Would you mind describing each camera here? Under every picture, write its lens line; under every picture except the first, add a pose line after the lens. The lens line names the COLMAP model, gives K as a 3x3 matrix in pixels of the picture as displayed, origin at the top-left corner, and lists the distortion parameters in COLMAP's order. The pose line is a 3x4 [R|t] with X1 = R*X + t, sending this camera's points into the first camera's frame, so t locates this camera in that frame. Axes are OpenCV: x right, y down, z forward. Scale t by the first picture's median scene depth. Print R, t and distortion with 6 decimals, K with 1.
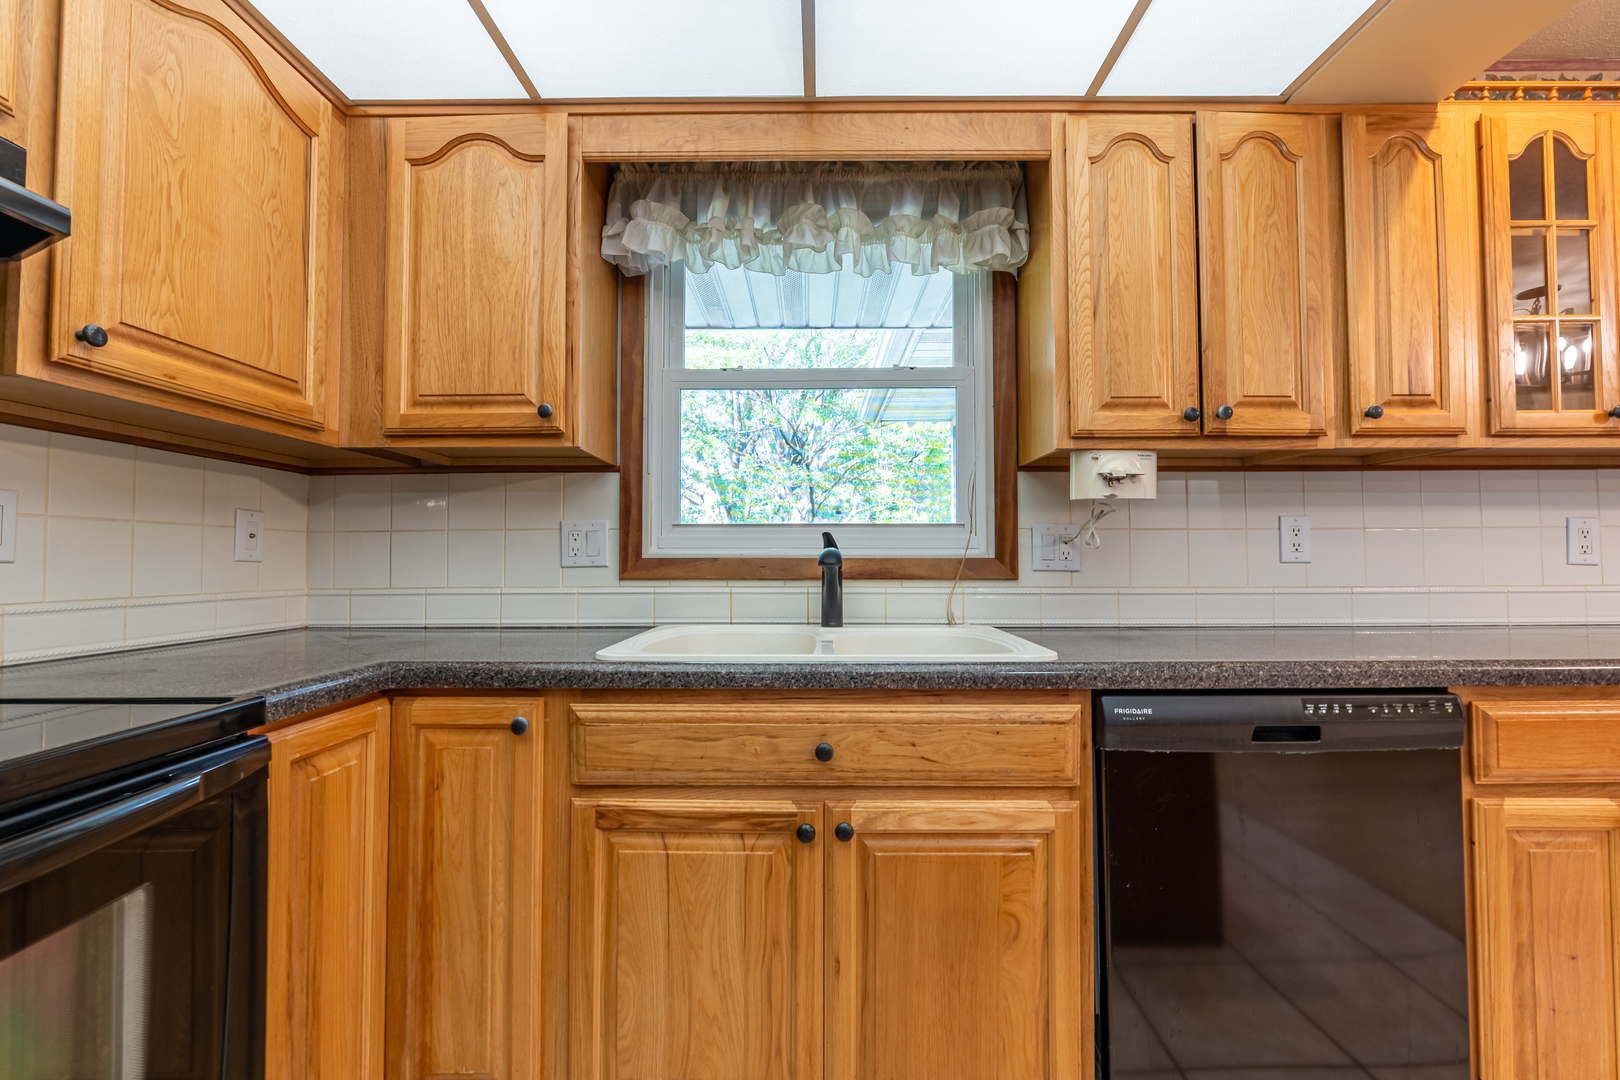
lens RADIAL K [[680.9, 0, 811.4], [0, 680.9, 538.6], [0, 0, 1]] dist [-0.005613, -0.000157]
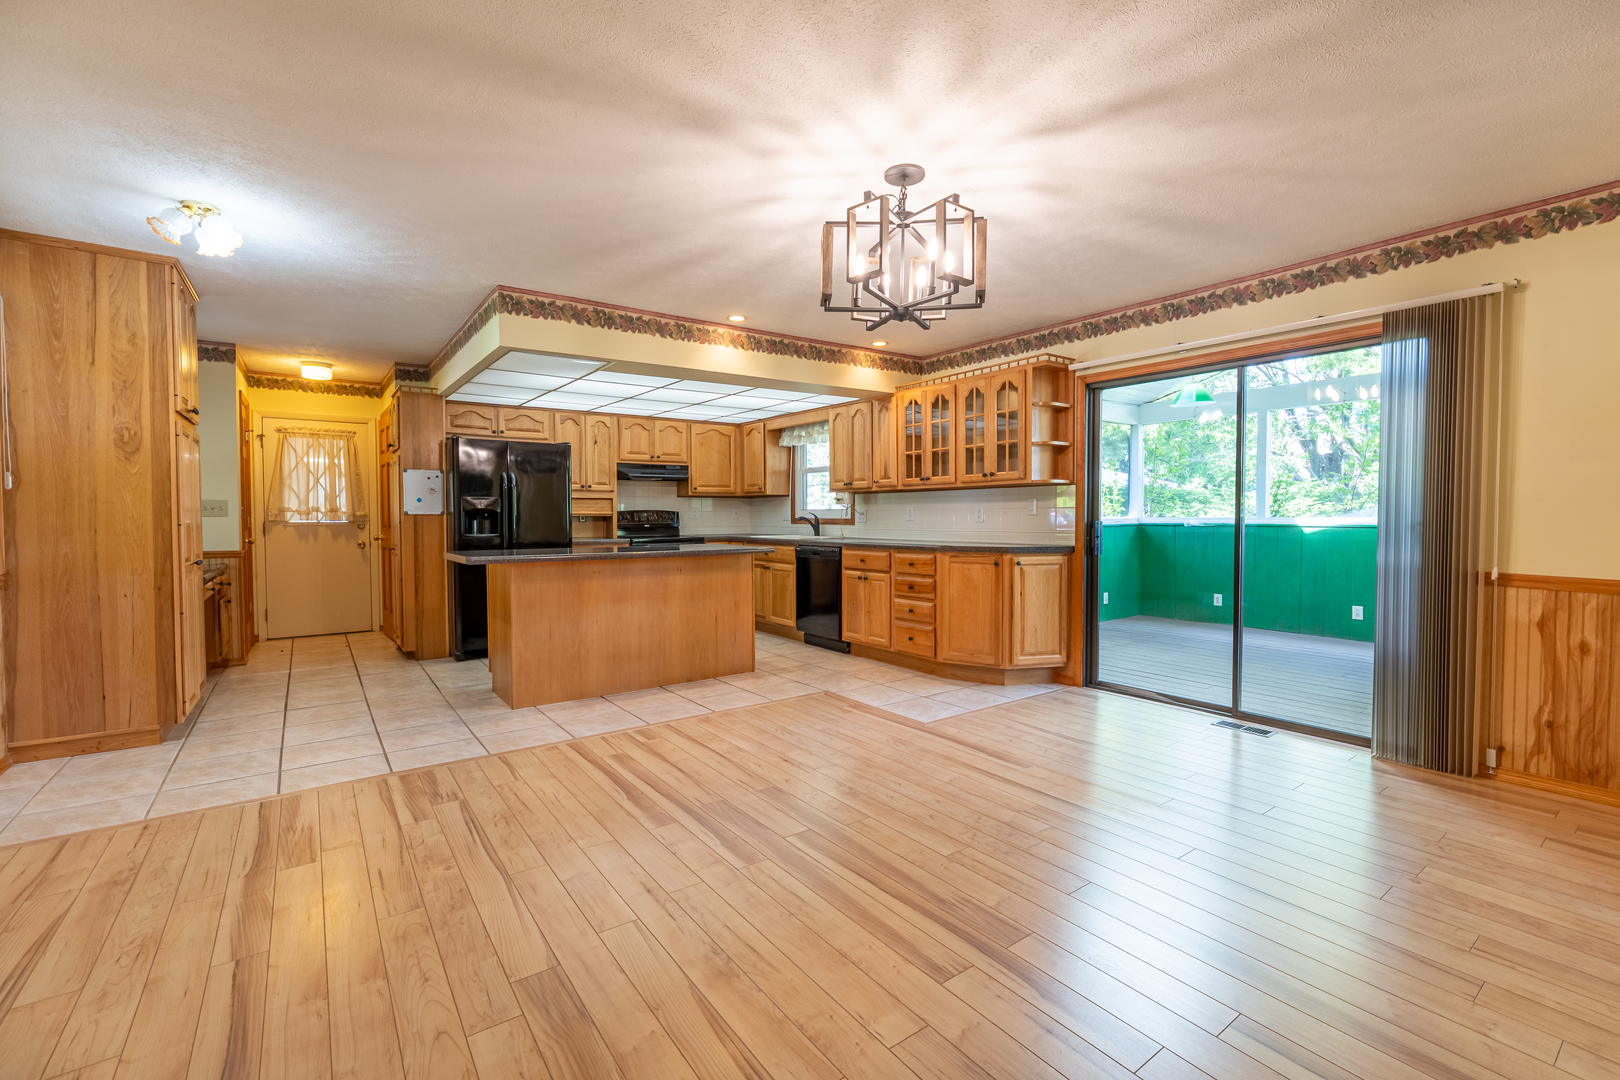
lens RADIAL K [[693.3, 0, 810.4], [0, 693.3, 536.1], [0, 0, 1]] dist [-0.006263, -0.000235]
pose [[0.597715, 0.024751, -0.801326, 3.677604], [0.026482, 0.998368, 0.050590, -0.084560], [0.801271, -0.051459, 0.596084, -1.614661]]
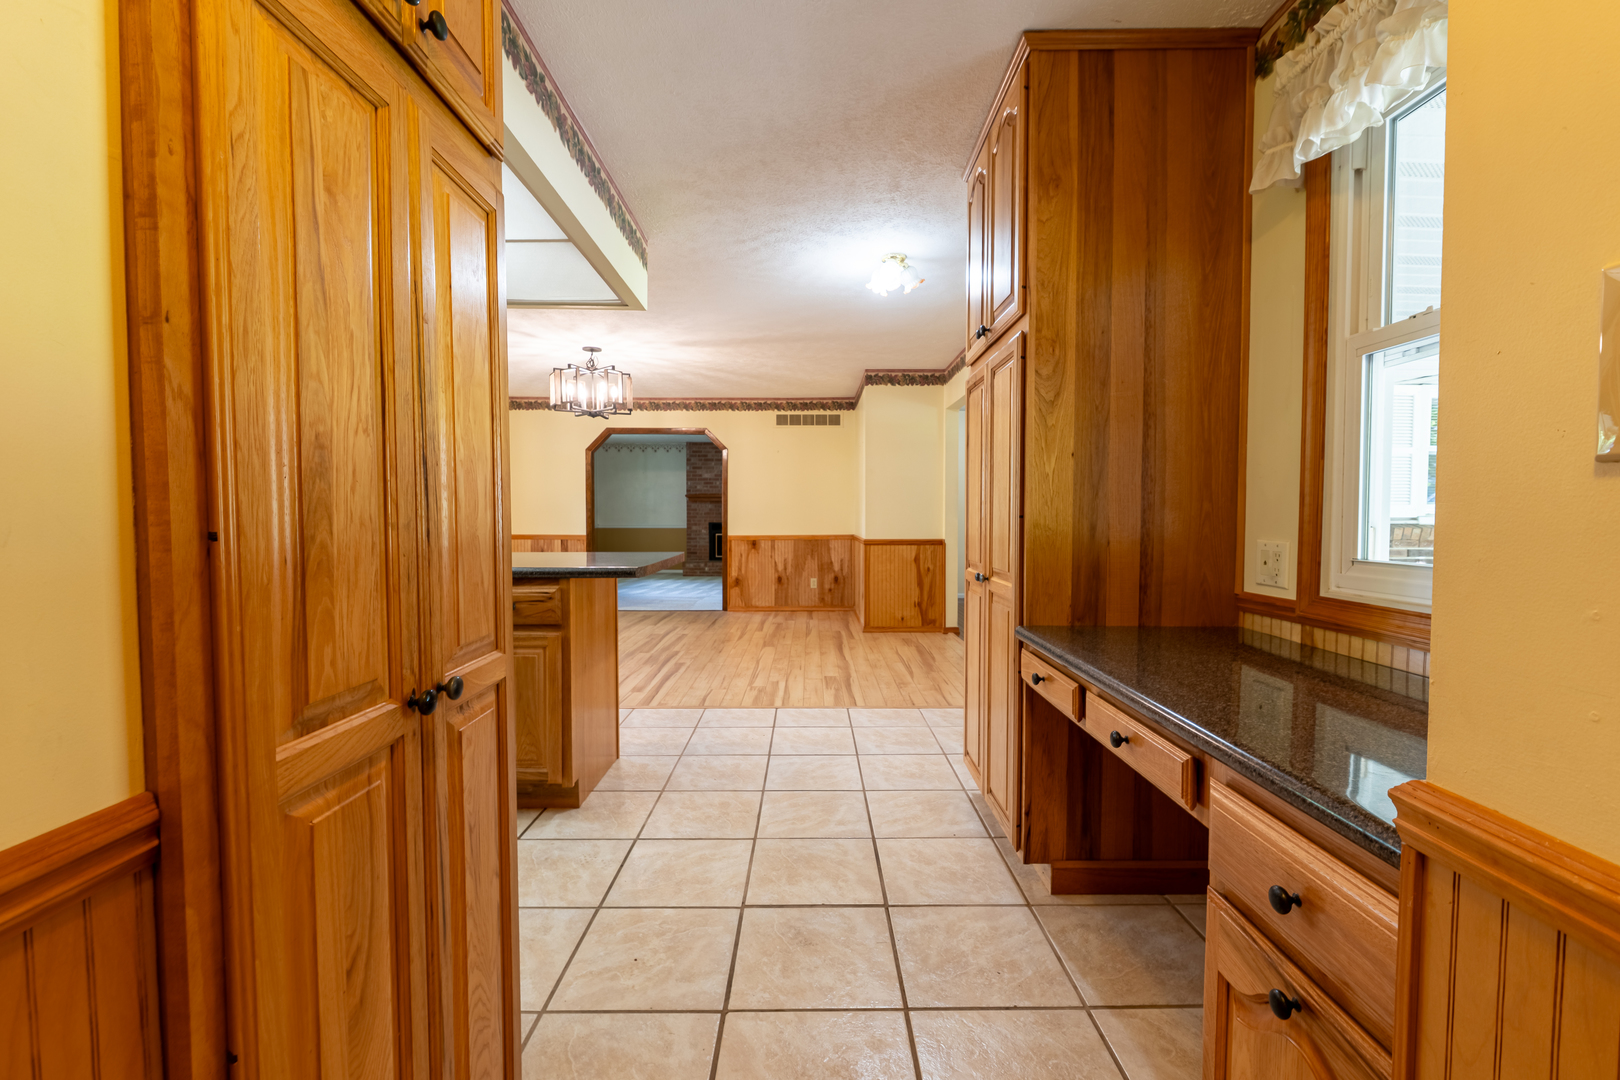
lens RADIAL K [[685.5, 0, 811.0], [0, 685.5, 537.0], [0, 0, 1]] dist [-0.003885, -0.000116]
pose [[-0.010079, -0.031681, 0.999447, -1.329038], [-0.031865, 0.999001, 0.031346, -0.047190], [-0.999441, -0.031531, -0.011079, -1.502329]]
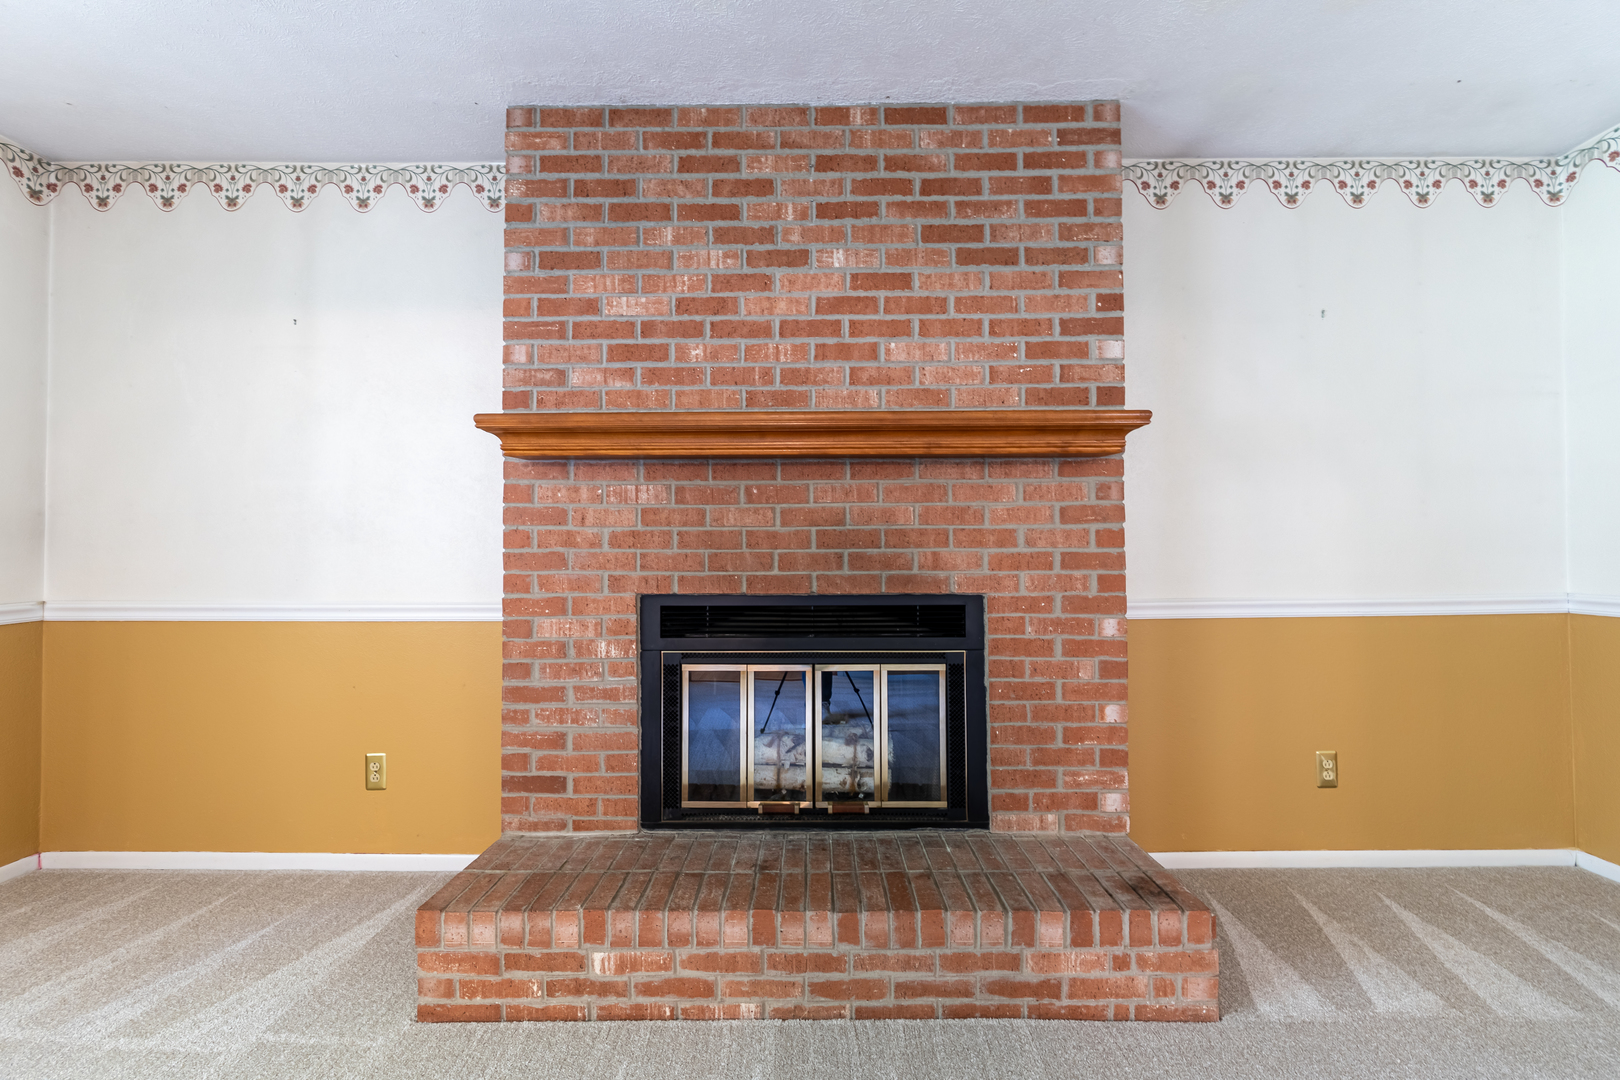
lens RADIAL K [[678.4, 0, 808.7], [0, 678.4, 536.3], [0, 0, 1]] dist [-0.004276, -0.000314]
pose [[0.002190, 0.011098, 0.999936, 5.667702], [-0.029742, 0.999497, -0.011028, -0.033273], [-0.999555, -0.029716, 0.002519, -0.683155]]
